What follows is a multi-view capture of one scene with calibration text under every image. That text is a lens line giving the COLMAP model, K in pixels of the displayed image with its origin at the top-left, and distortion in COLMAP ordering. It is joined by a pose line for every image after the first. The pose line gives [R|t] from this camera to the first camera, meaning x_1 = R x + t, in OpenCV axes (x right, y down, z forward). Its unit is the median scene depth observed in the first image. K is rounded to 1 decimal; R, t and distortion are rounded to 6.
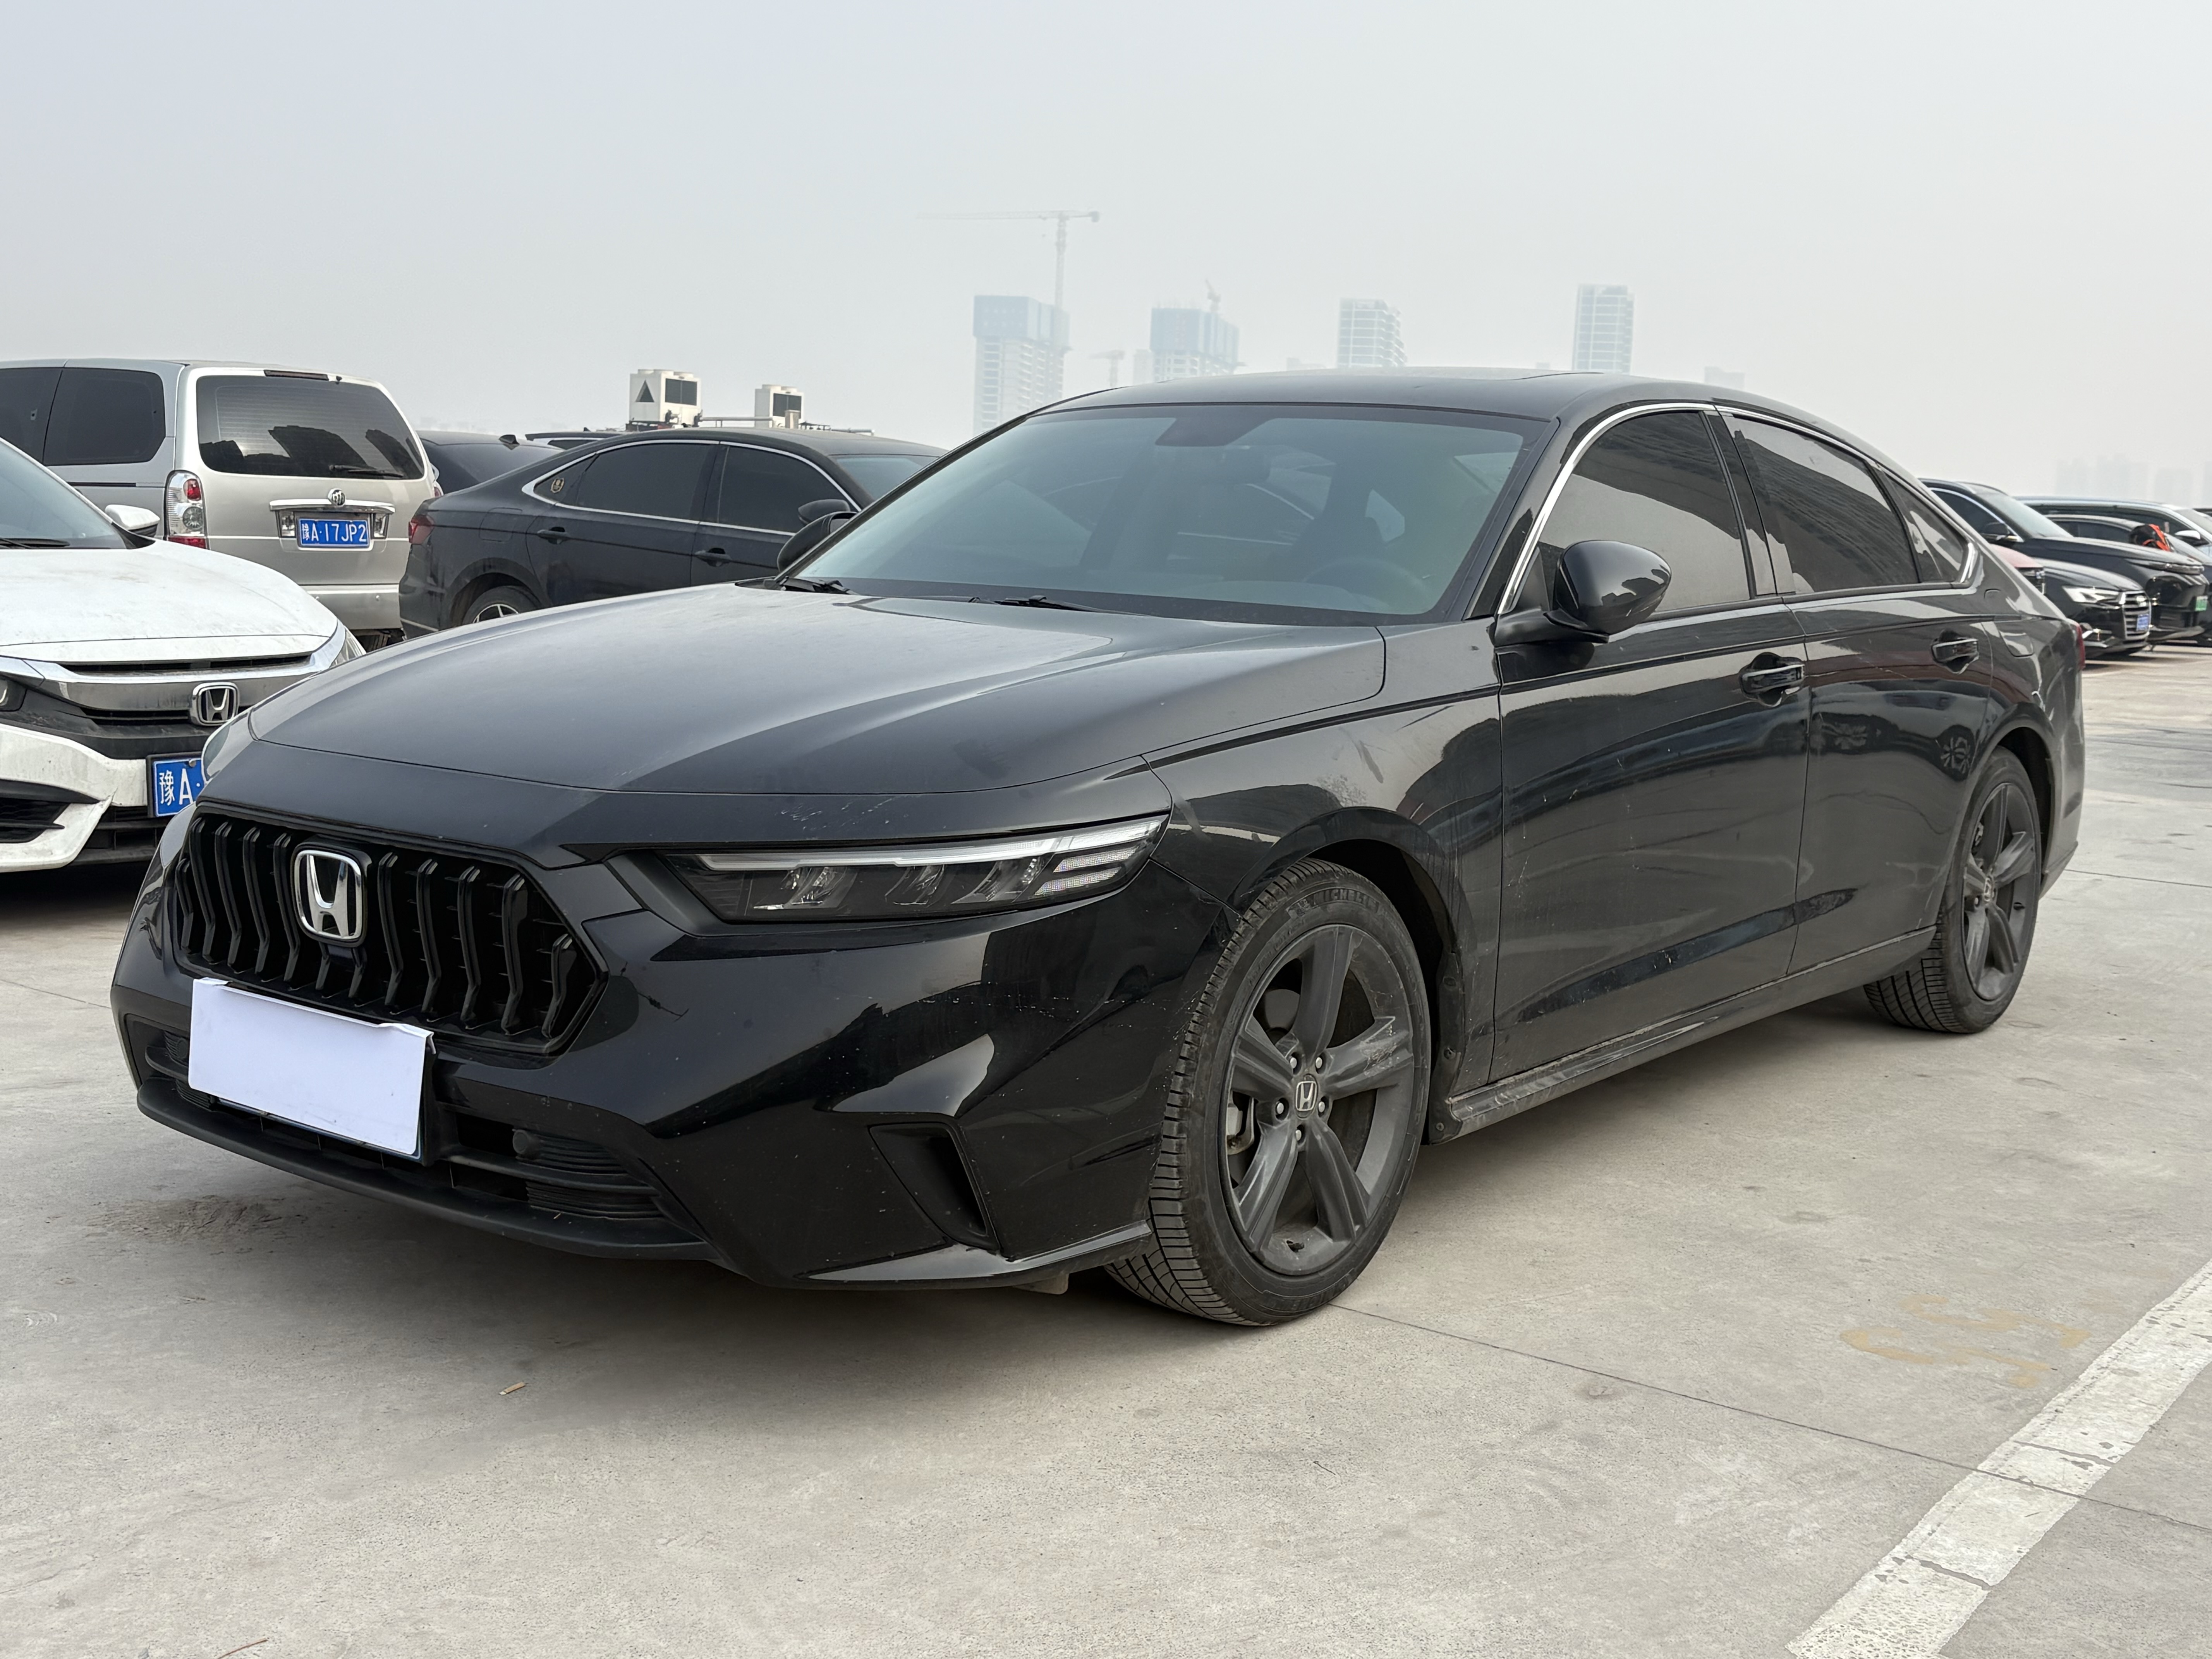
lens RADIAL K [[2516.4, 0, 1106.0], [0, 2516.4, 829.5], [0, 0, 1]] dist [0.015651, -0.019861]
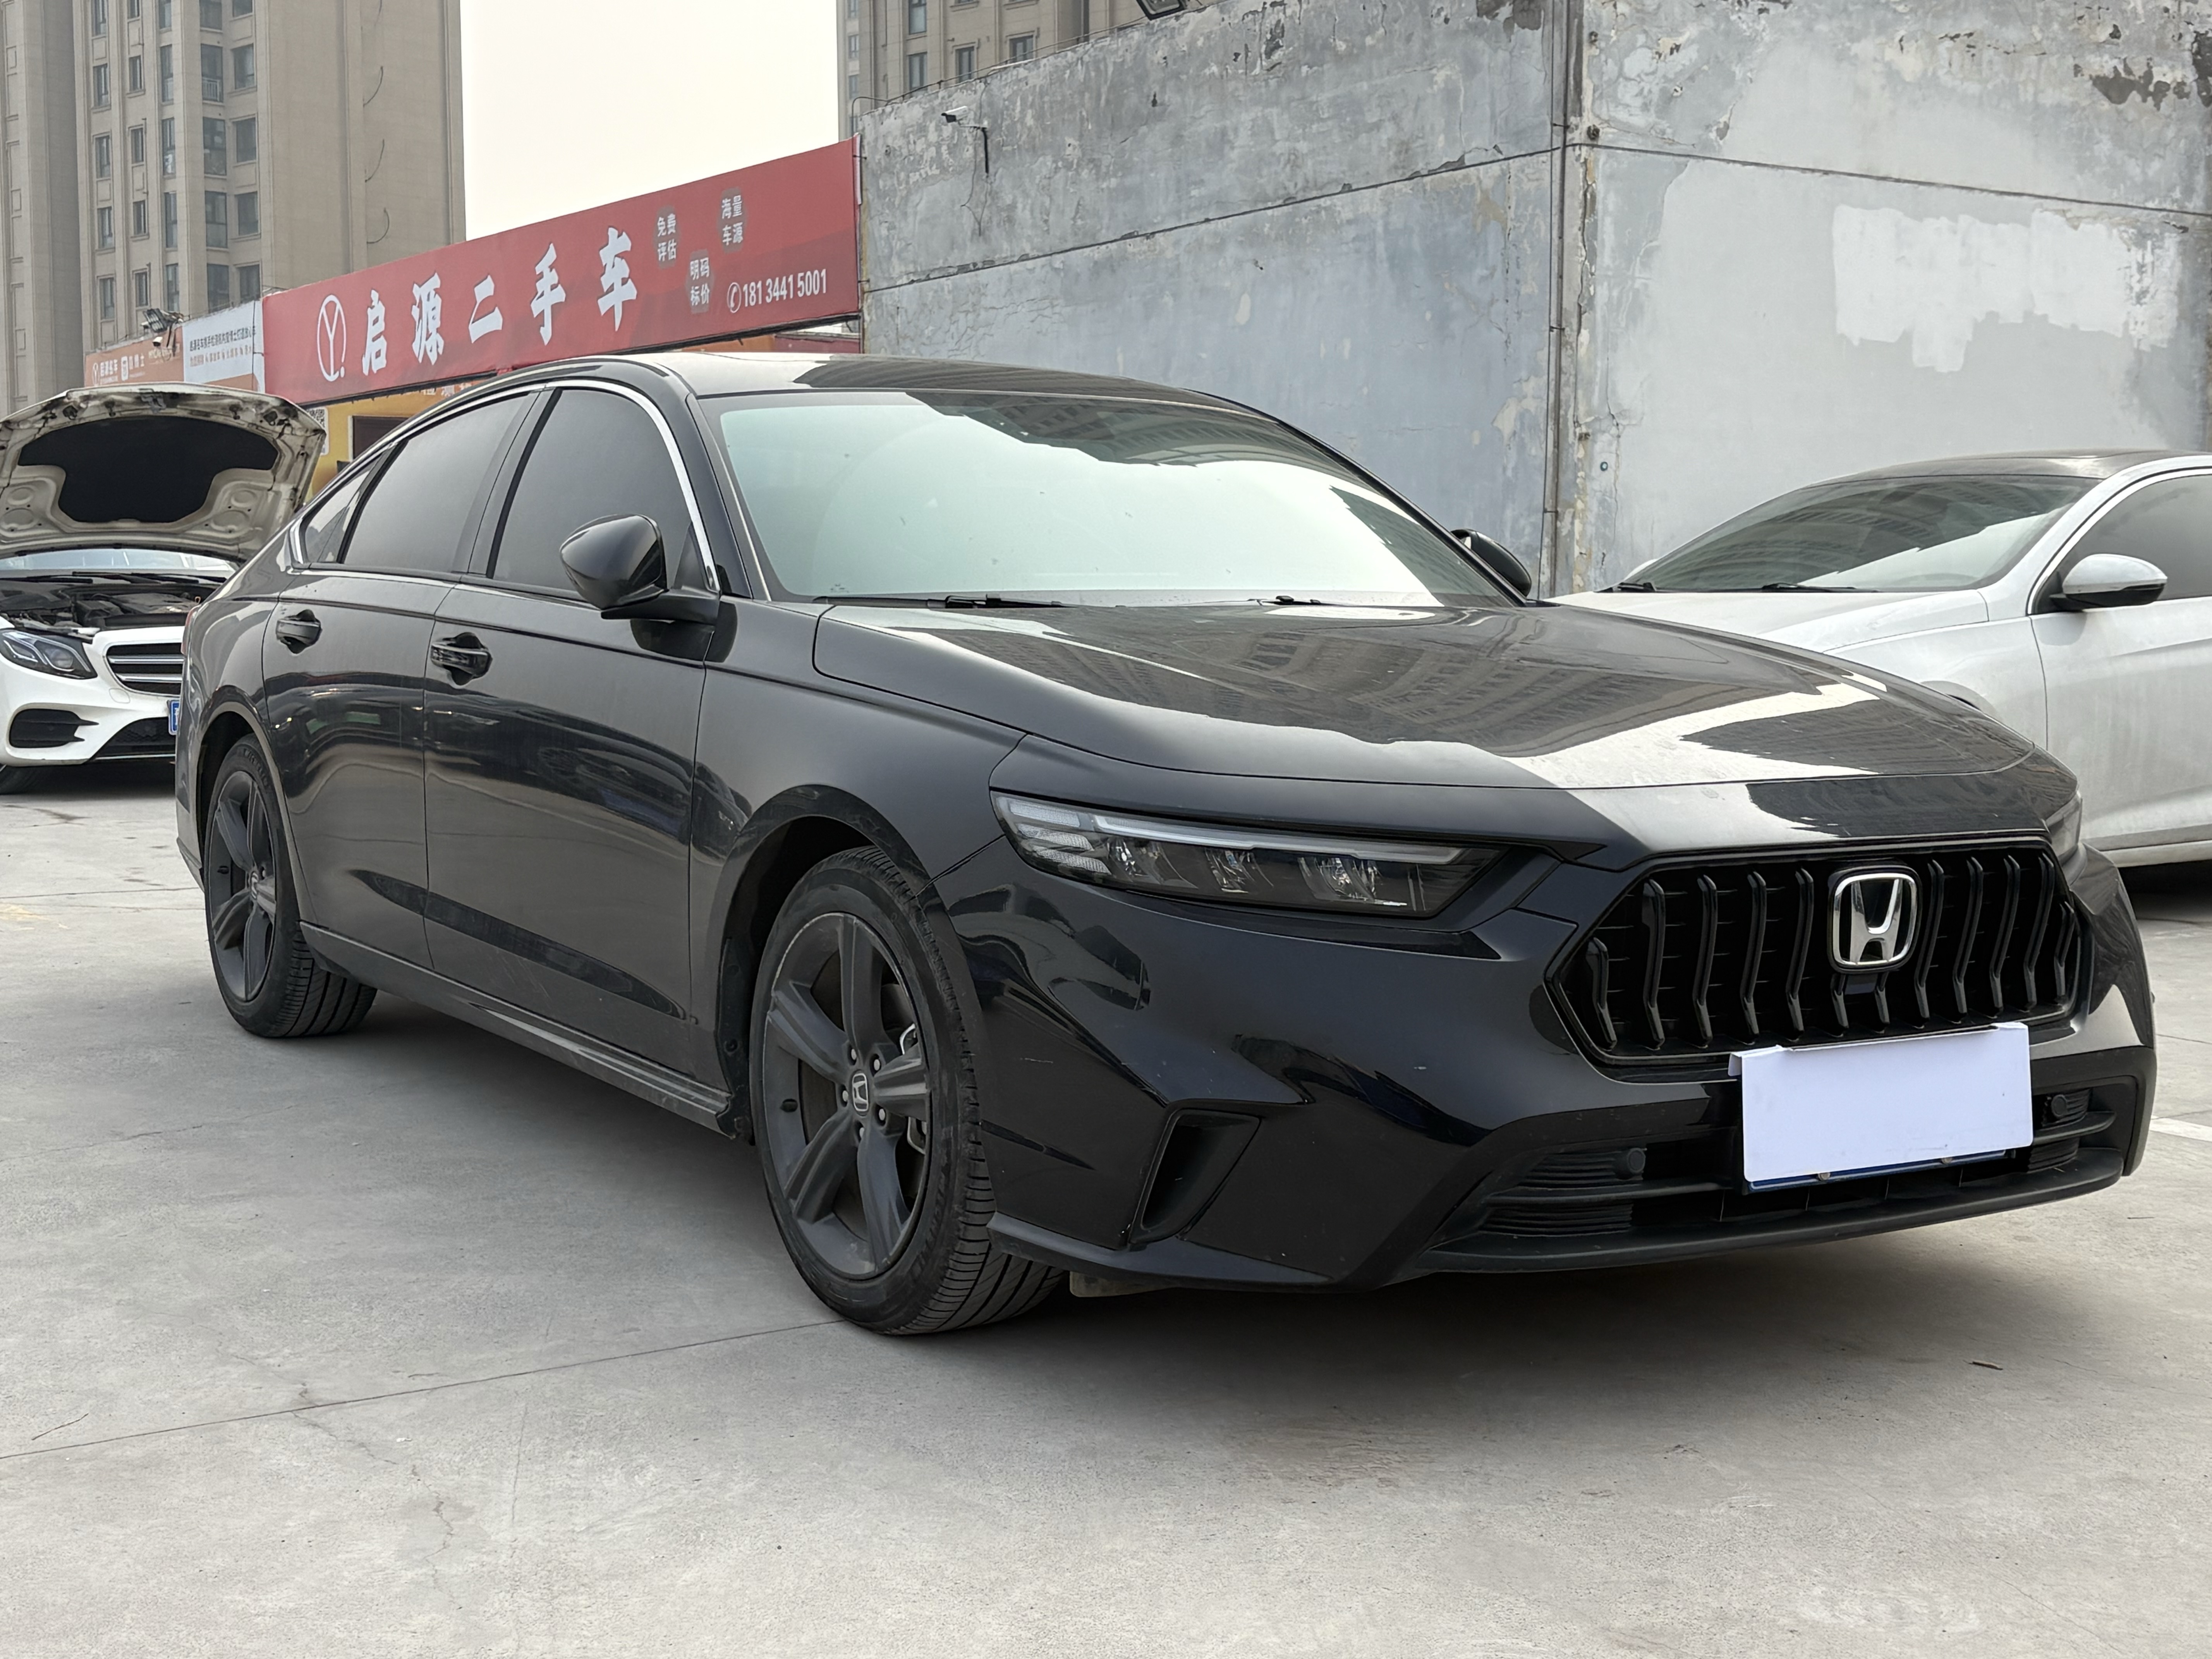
lens RADIAL K [[2940.7, 0, 1106.0], [0, 2940.7, 829.5], [0, 0, 1]] dist [0.168080, -0.609570]
pose [[0.341502, -0.115444, 0.932764, -1.435630], [0.123688, 0.989317, 0.077159, -0.128083], [-0.931707, 0.089022, 0.352133, 0.877495]]
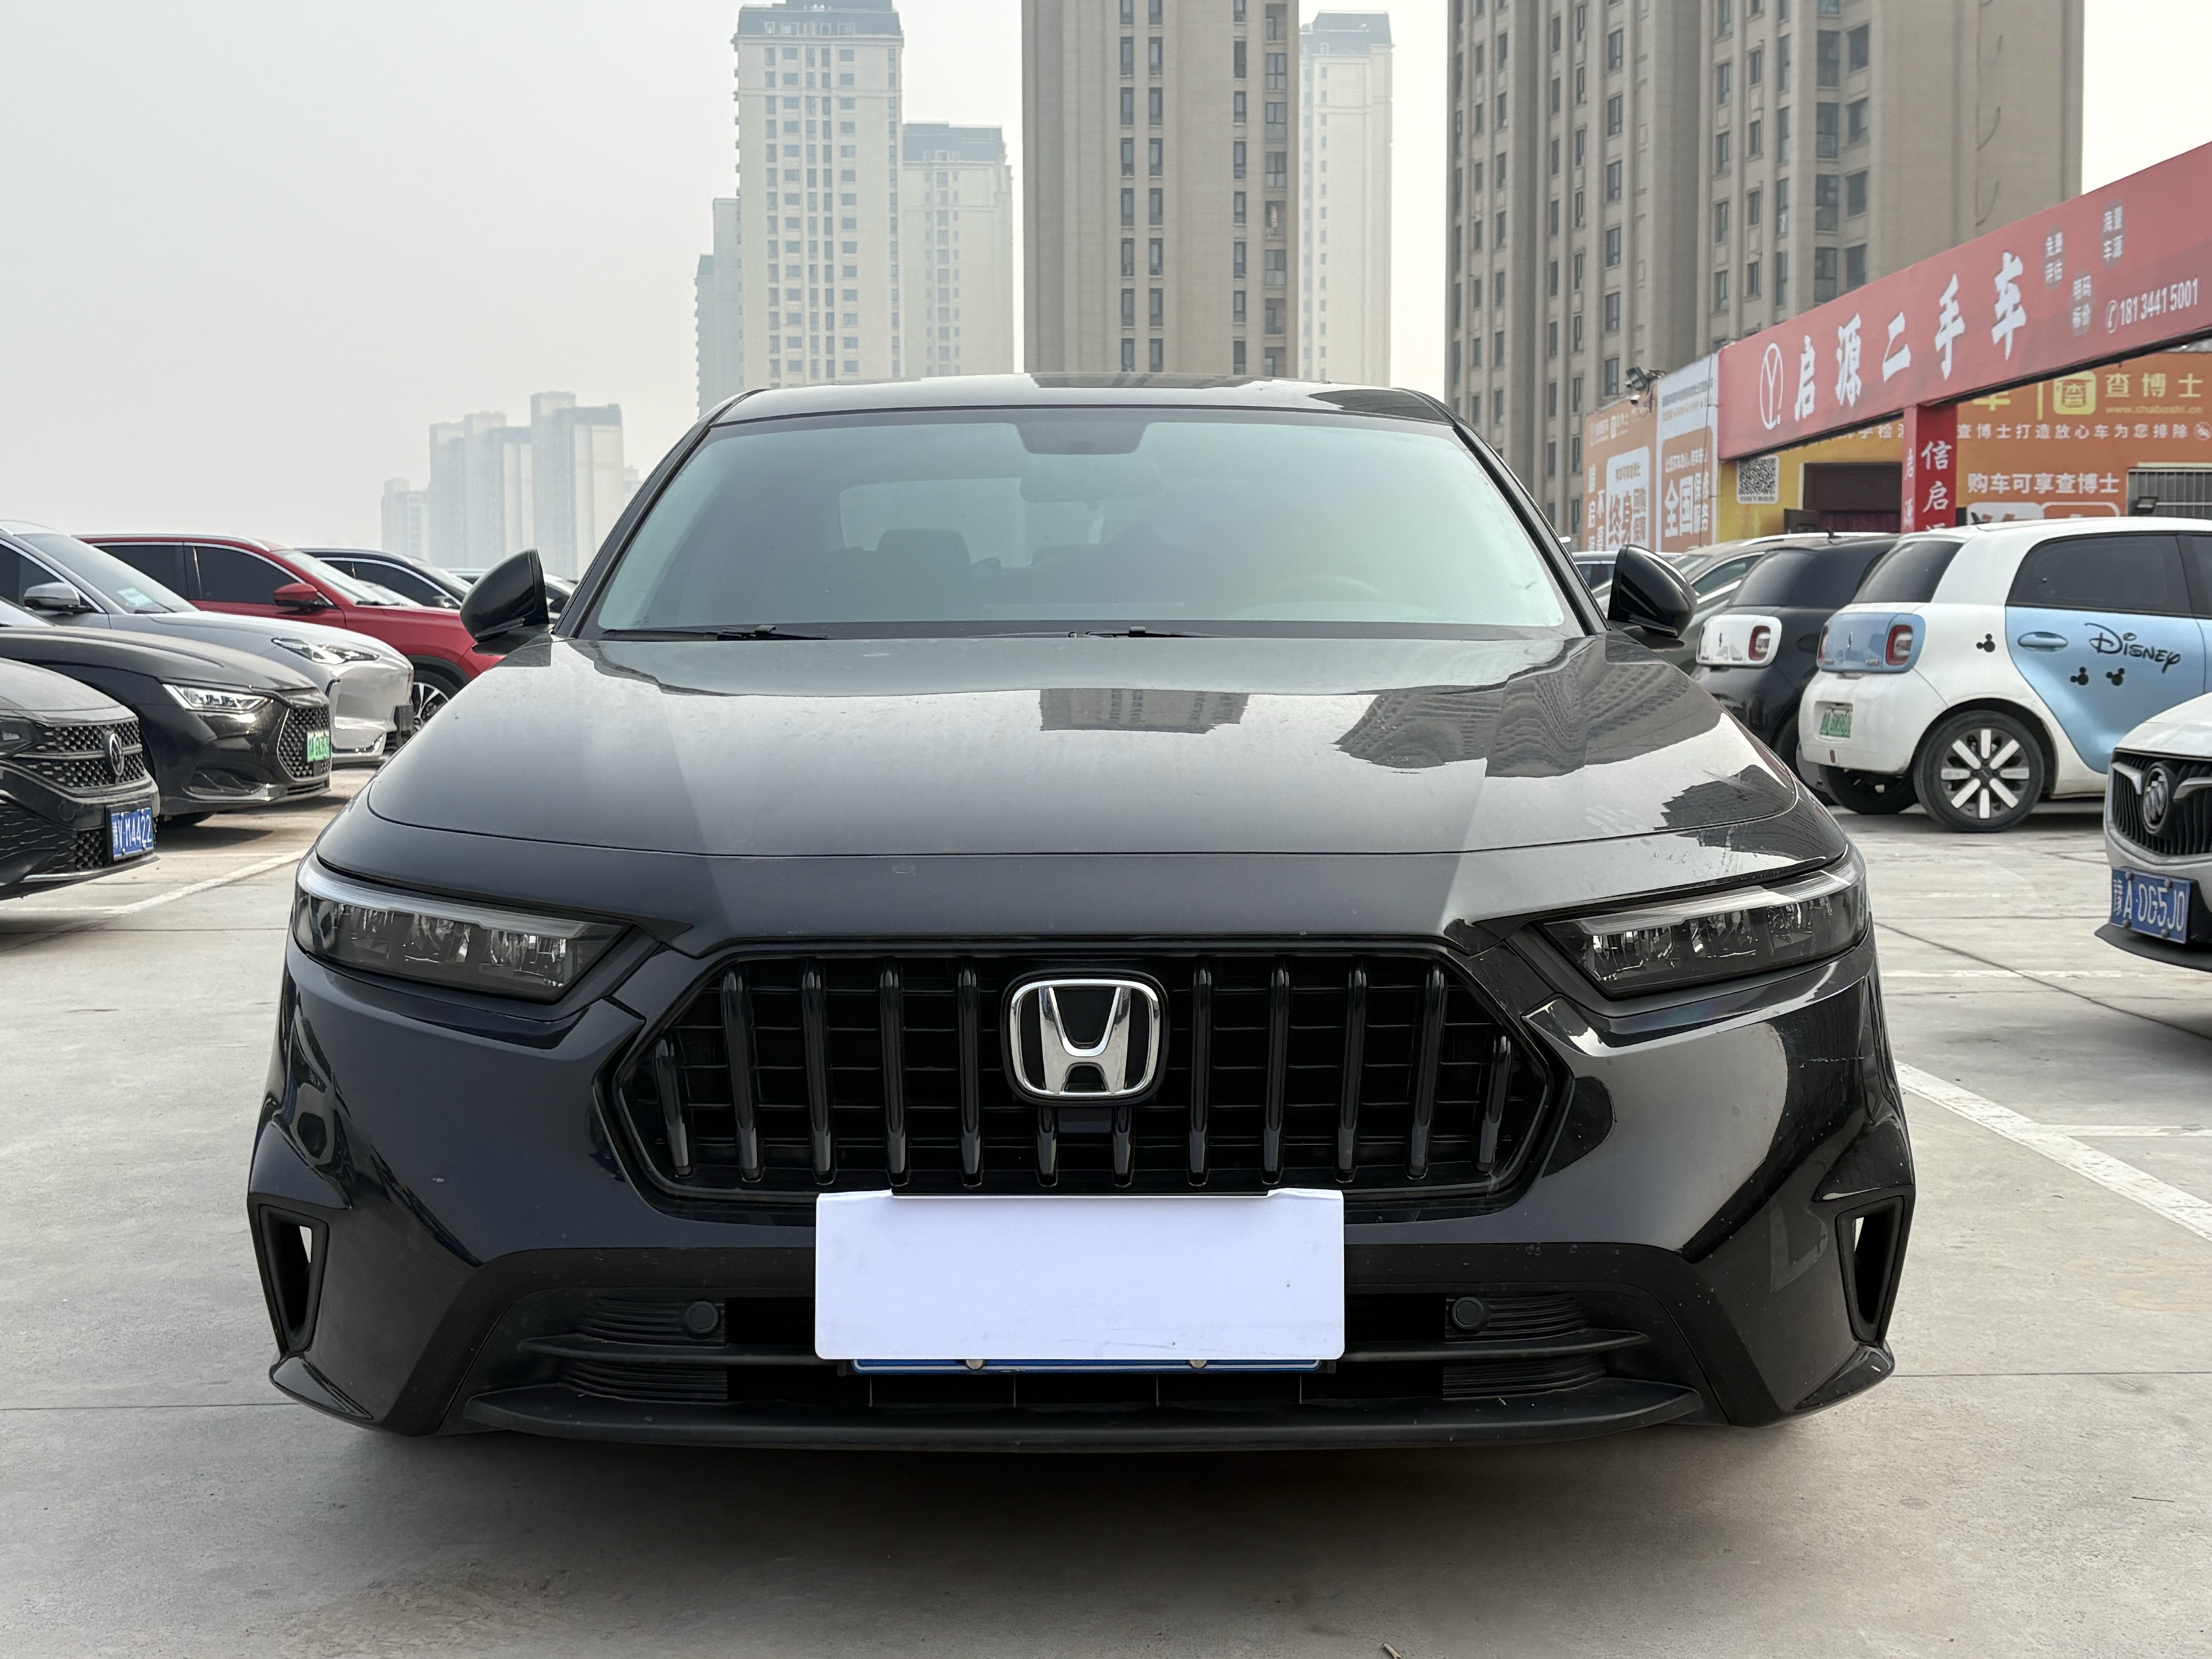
lens RADIAL K [[2940.7, 0, 1106.0], [0, 2940.7, 829.5], [0, 0, 1]] dist [0.168080, -0.609570]
pose [[0.784371, -0.083083, 0.614703, -0.819482], [0.109947, 0.993920, -0.005955, -0.027835], [-0.610471, 0.072255, 0.788736, 0.328169]]
